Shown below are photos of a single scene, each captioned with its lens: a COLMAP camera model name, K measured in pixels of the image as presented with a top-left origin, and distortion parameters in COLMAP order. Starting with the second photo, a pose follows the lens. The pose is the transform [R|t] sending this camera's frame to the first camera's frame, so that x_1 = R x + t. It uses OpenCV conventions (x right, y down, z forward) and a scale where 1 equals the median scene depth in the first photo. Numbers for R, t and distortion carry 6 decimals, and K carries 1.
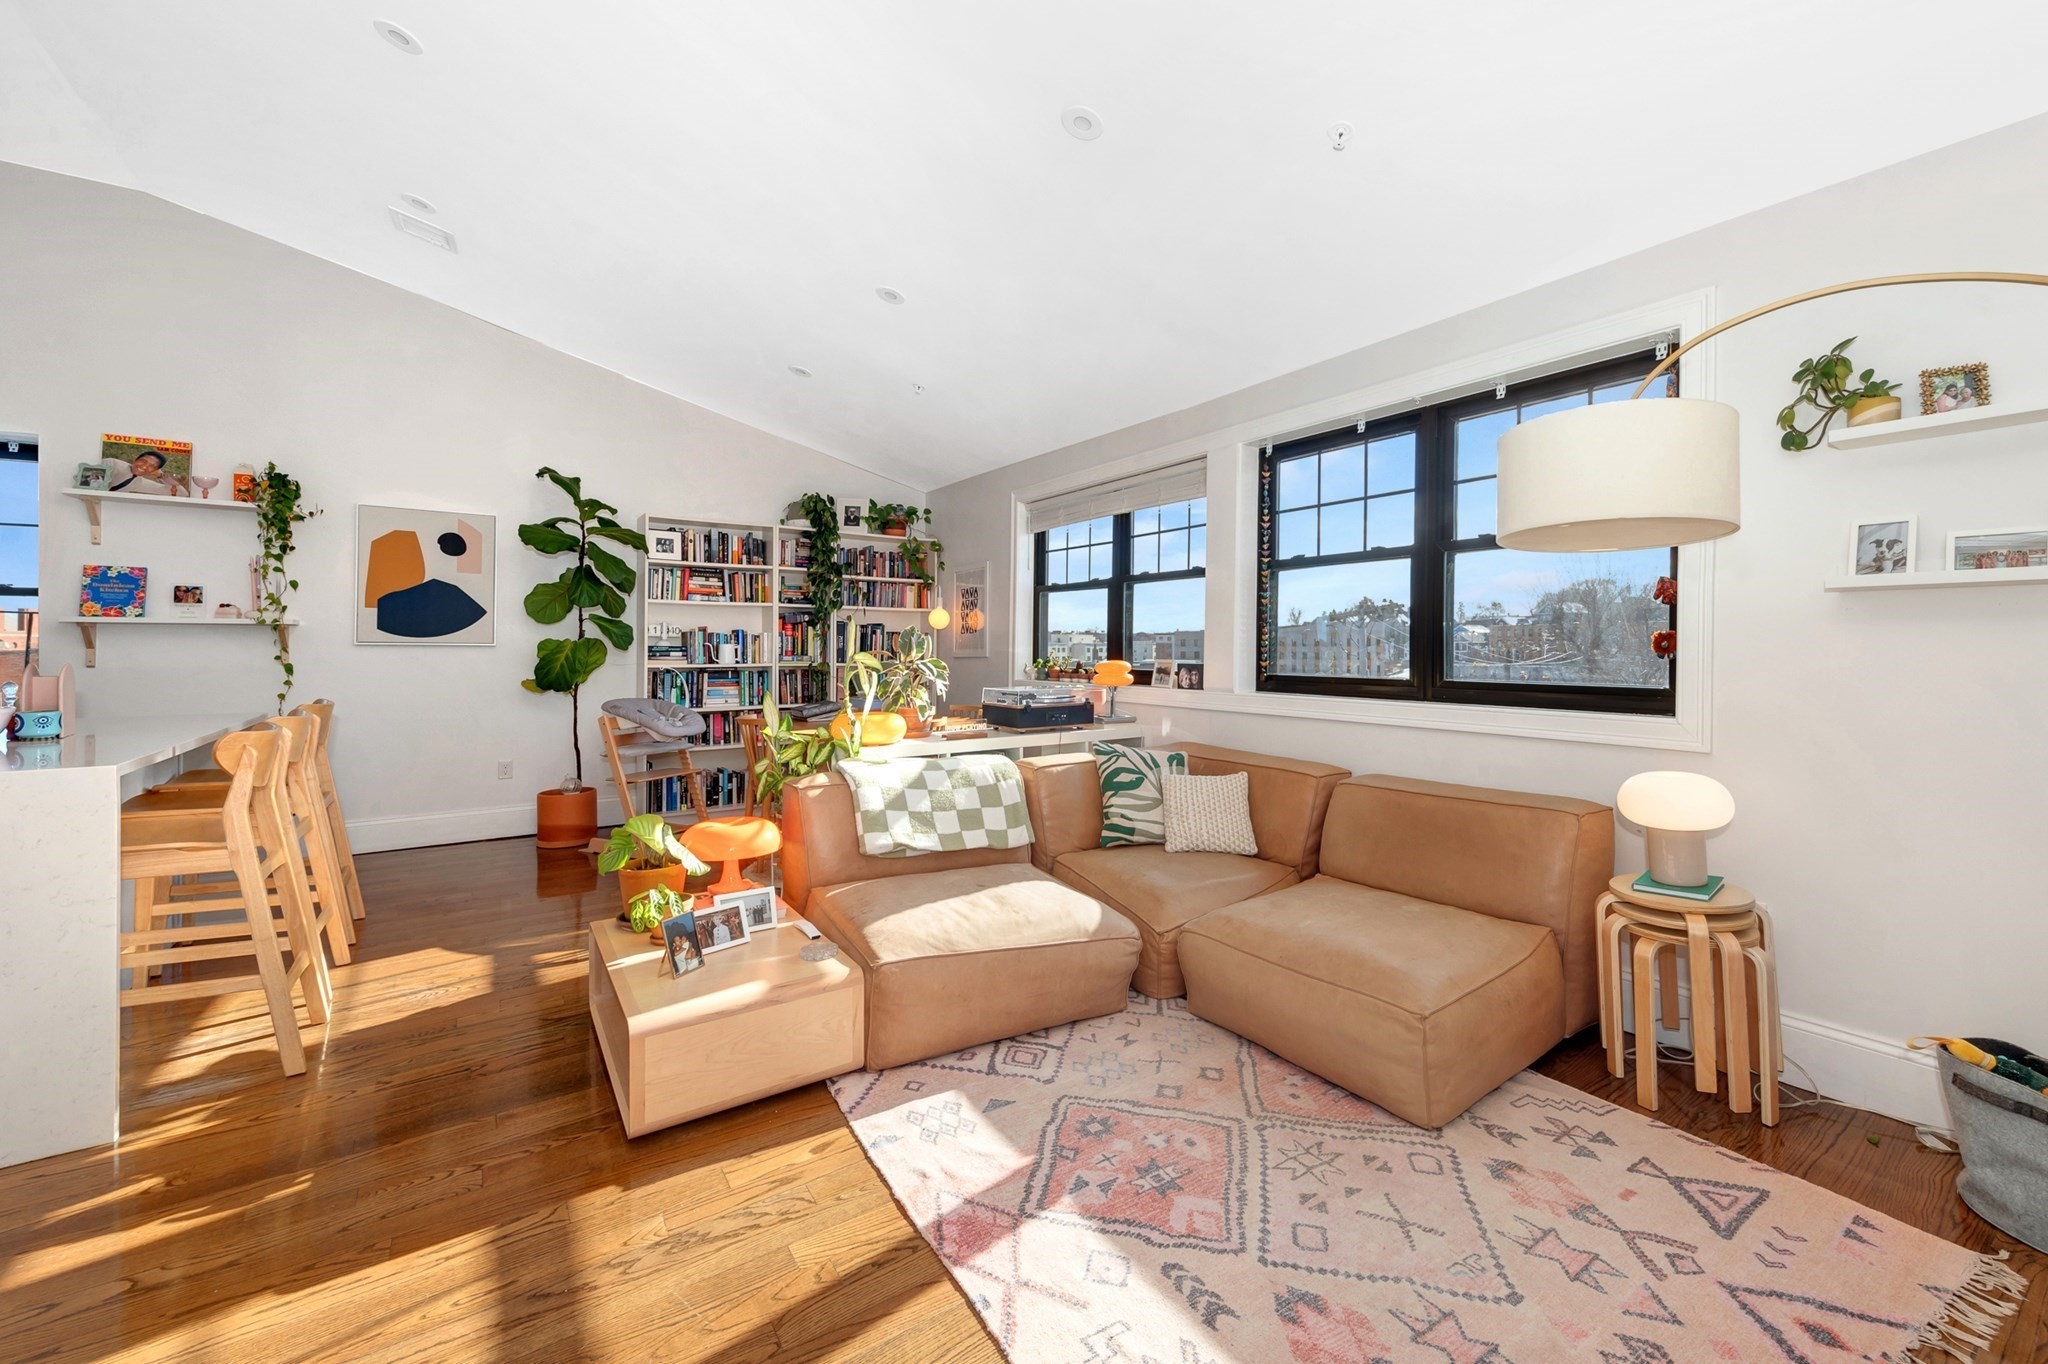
lens RADIAL K [[837.1, 0, 1082.7], [0, 837.1, 648.2], [0, 0, 1]] dist [0.001103, 0.000089]
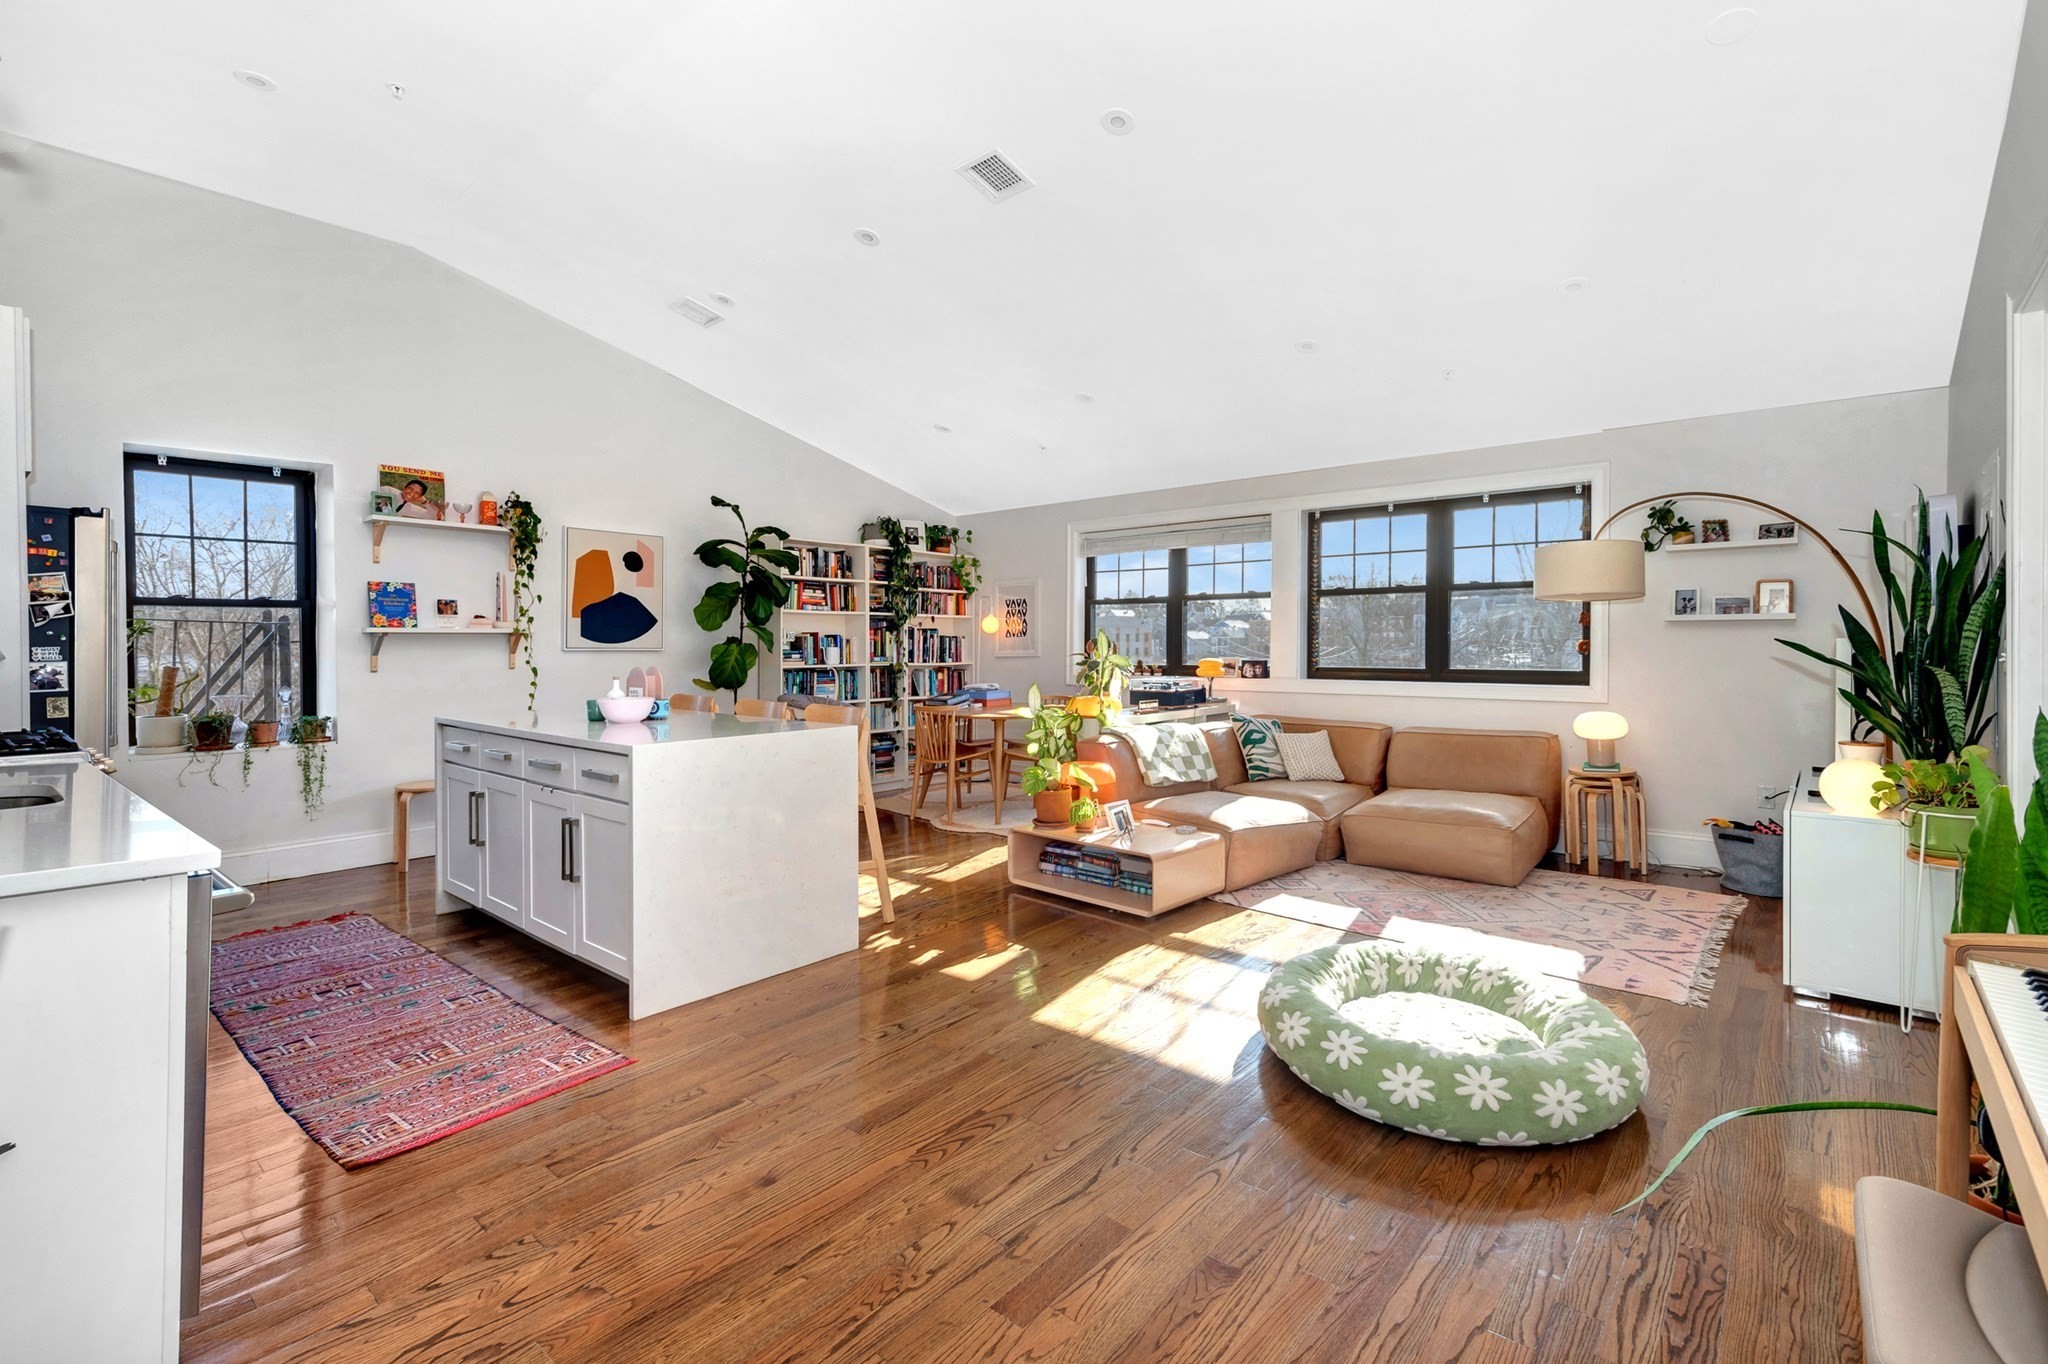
lens RADIAL K [[925.7, 0, 1071.0], [0, 925.7, 651.9], [0, 0, 1]] dist [0.000726, 0.000106]
pose [[0.965918, -0.006577, 0.258766, -0.564246], [0.004615, 0.999956, 0.008187, -0.009448], [-0.258808, -0.006713, 0.965905, -0.419249]]
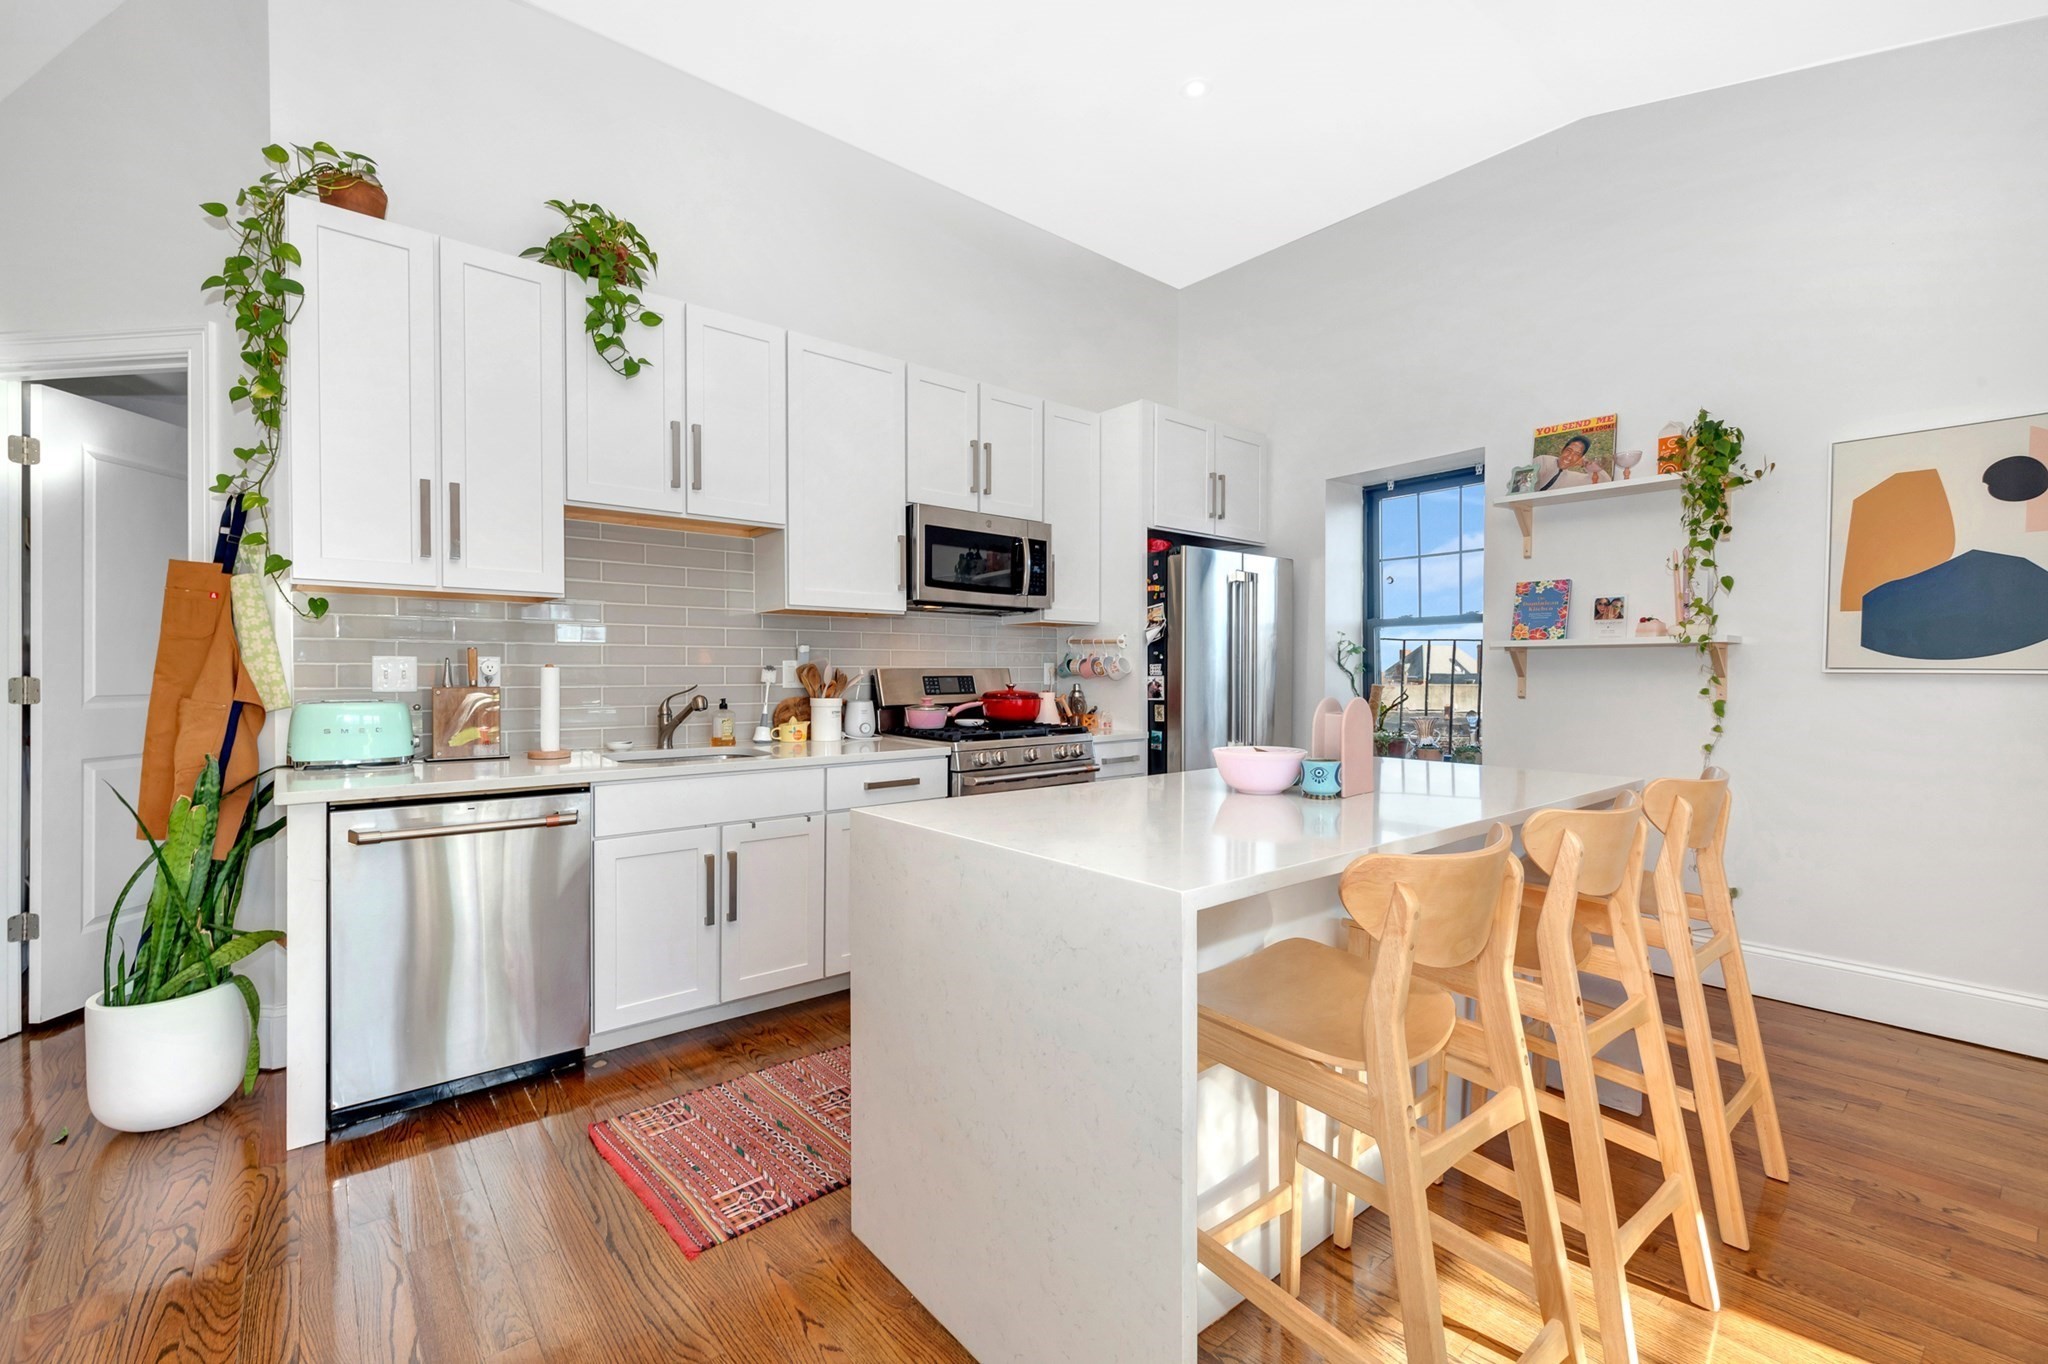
lens RADIAL K [[879.9, 0, 1024.0], [0, 879.9, 682.0], [0, 0, 1]] dist [0.001883, 0.000085]
pose [[0.055318, 0.011976, -0.998397, -0.269118], [-0.004016, 0.999923, 0.011772, -0.002590], [0.998461, 0.003359, 0.055362, 0.400096]]
